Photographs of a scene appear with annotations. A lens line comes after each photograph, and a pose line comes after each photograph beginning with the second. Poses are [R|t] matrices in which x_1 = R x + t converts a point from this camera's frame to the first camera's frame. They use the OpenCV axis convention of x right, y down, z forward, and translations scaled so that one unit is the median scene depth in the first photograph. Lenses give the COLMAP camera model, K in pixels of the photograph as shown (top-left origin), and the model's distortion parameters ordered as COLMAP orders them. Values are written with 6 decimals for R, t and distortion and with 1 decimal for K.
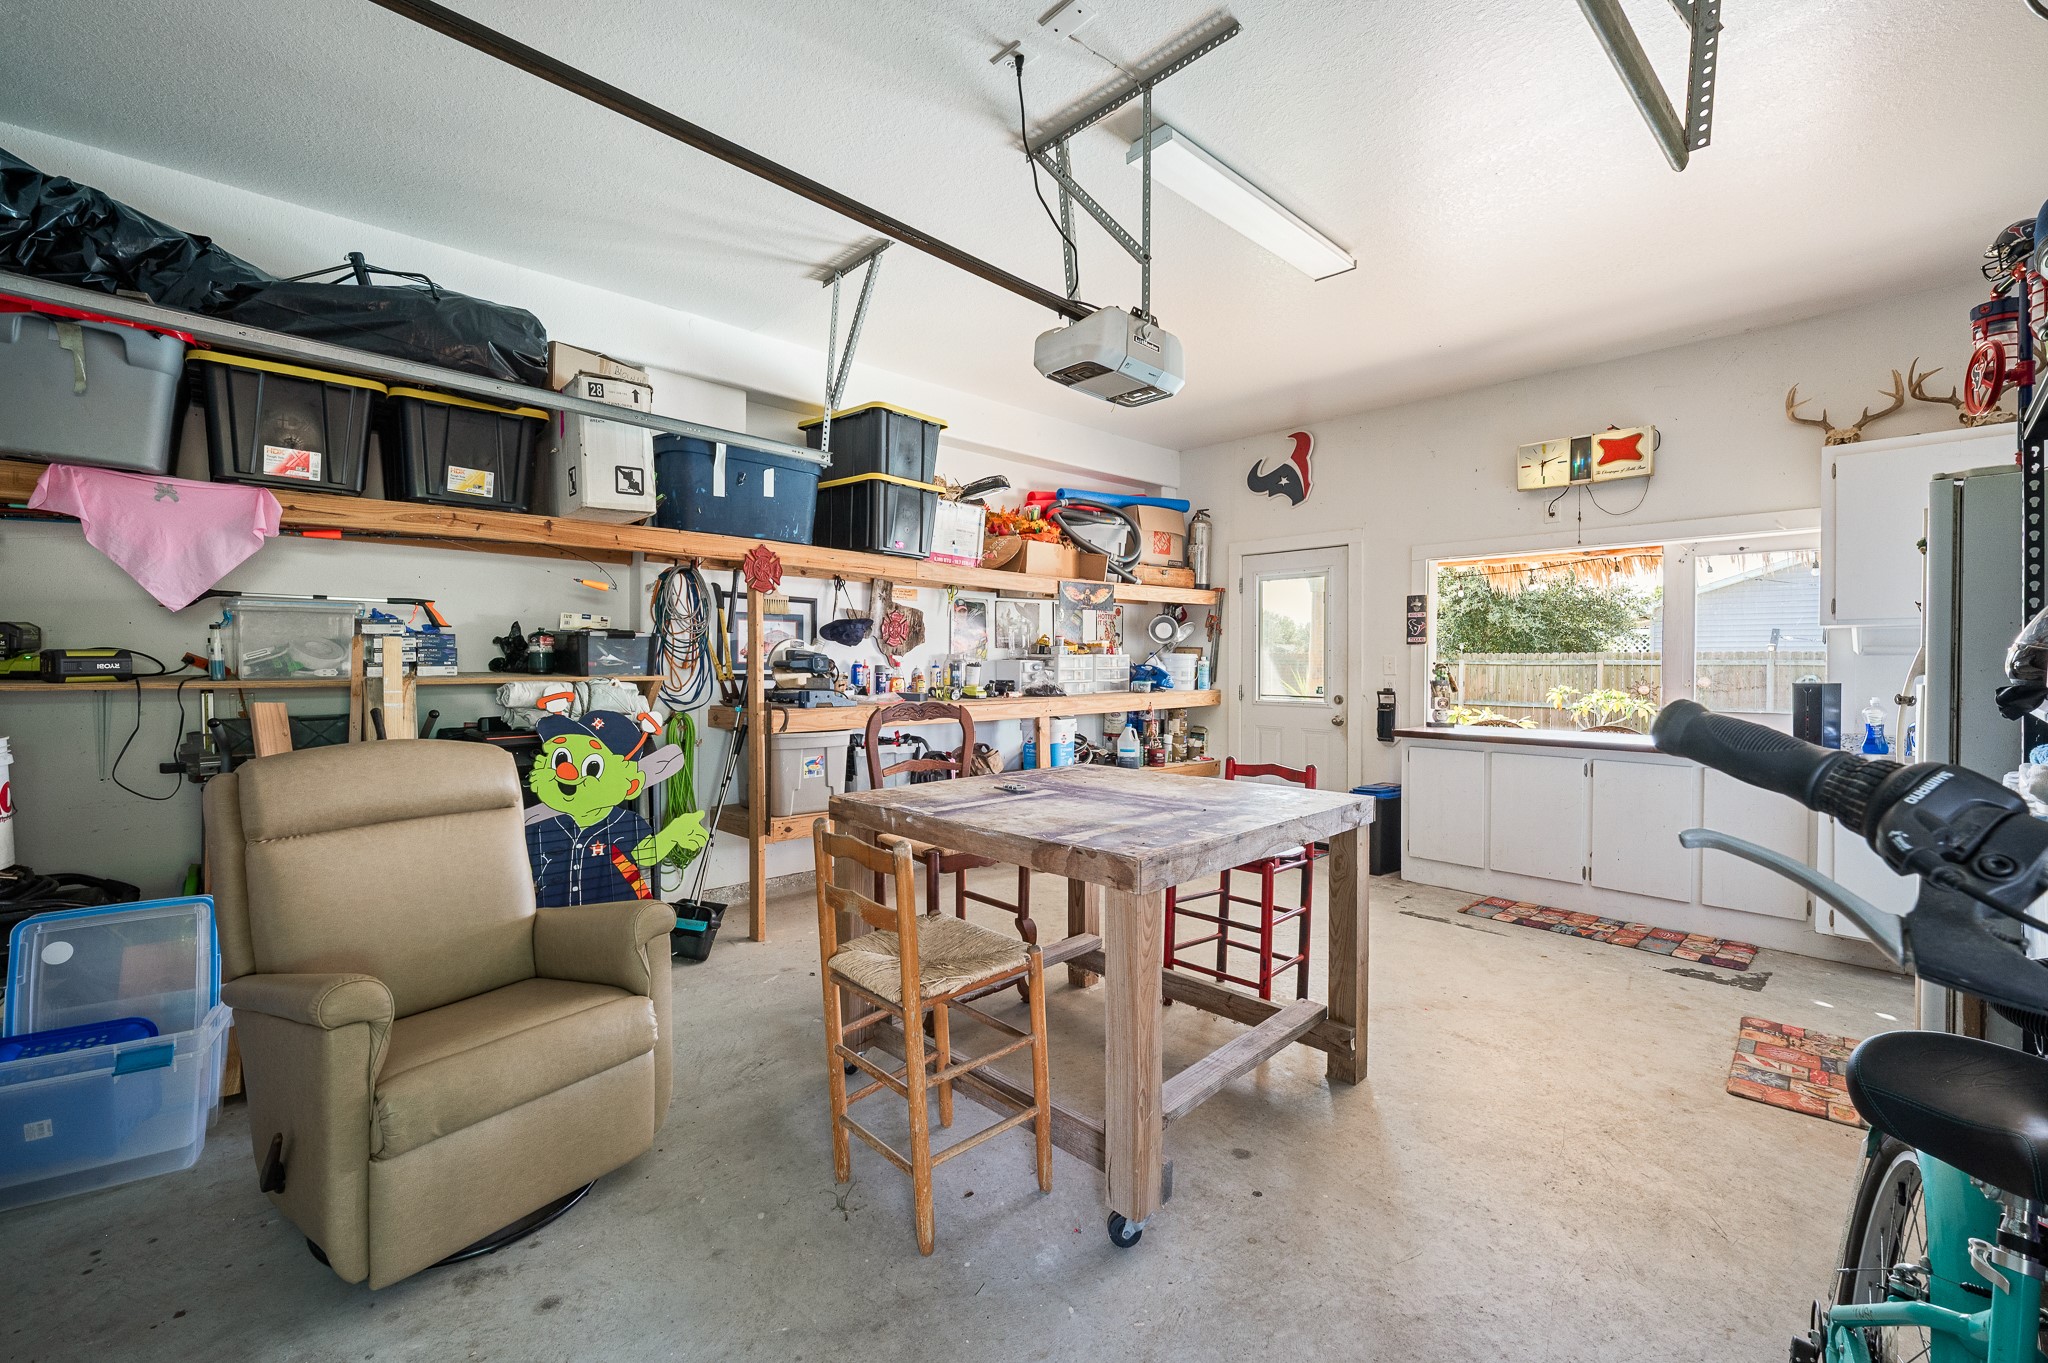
lens RADIAL K [[851.2, 0, 1018.6], [0, 851.2, 662.8], [0, 0, 1]] dist [0.000247, 0.000004]
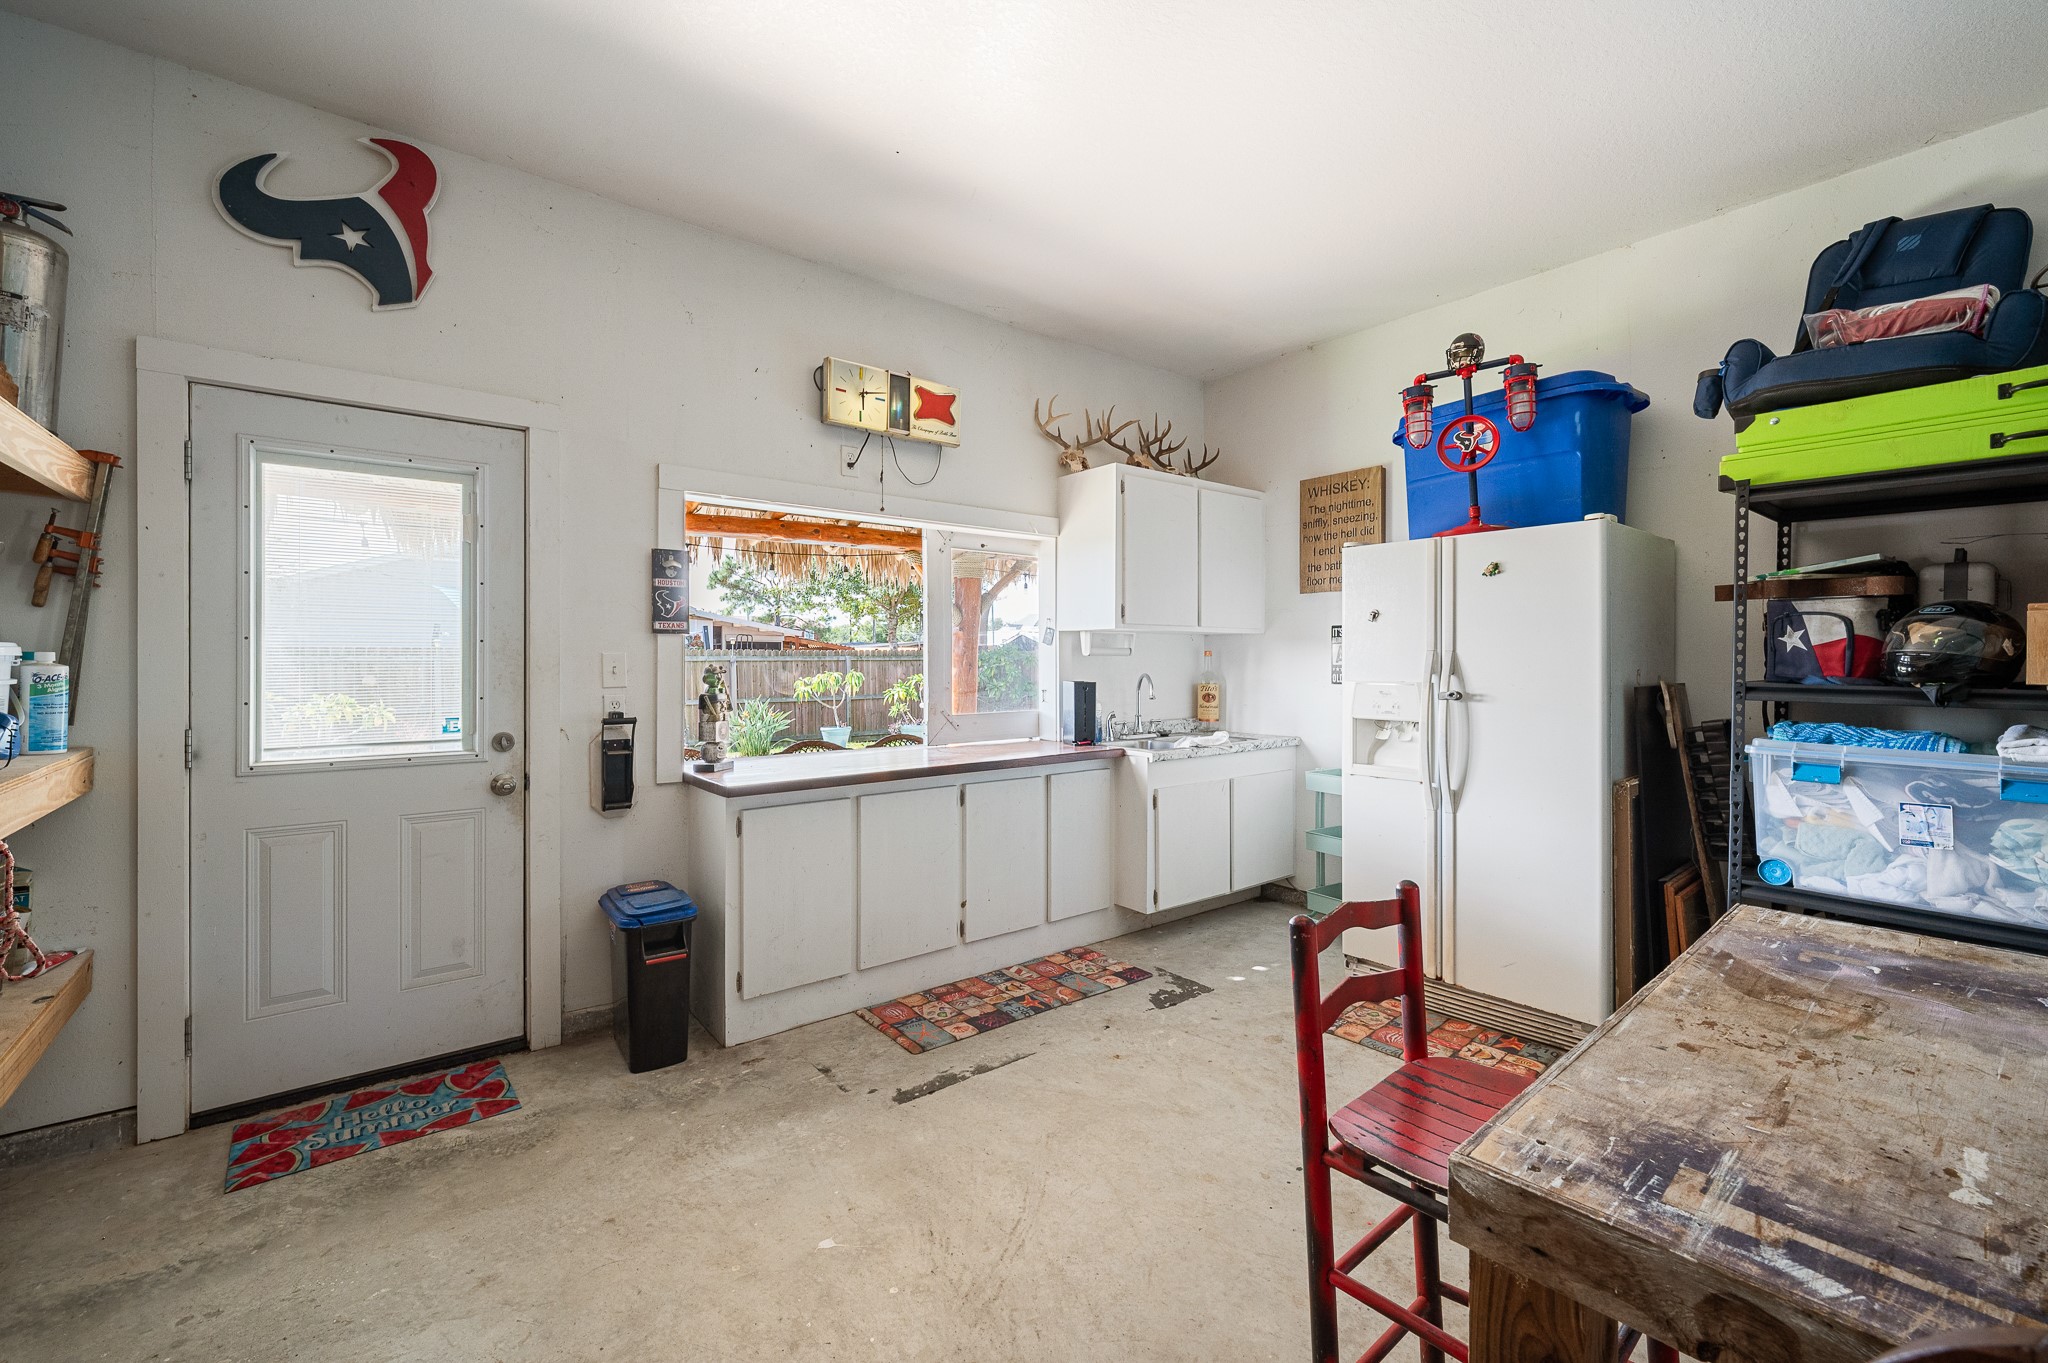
lens RADIAL K [[851.2, 0, 1018.6], [0, 851.2, 662.8], [0, 0, 1]] dist [0.000247, 0.000004]
pose [[0.078011, -0.008268, 0.996918, -0.111756], [0.001110, 0.999966, 0.008206, -0.007740], [-0.996952, 0.000466, 0.078018, 0.838636]]
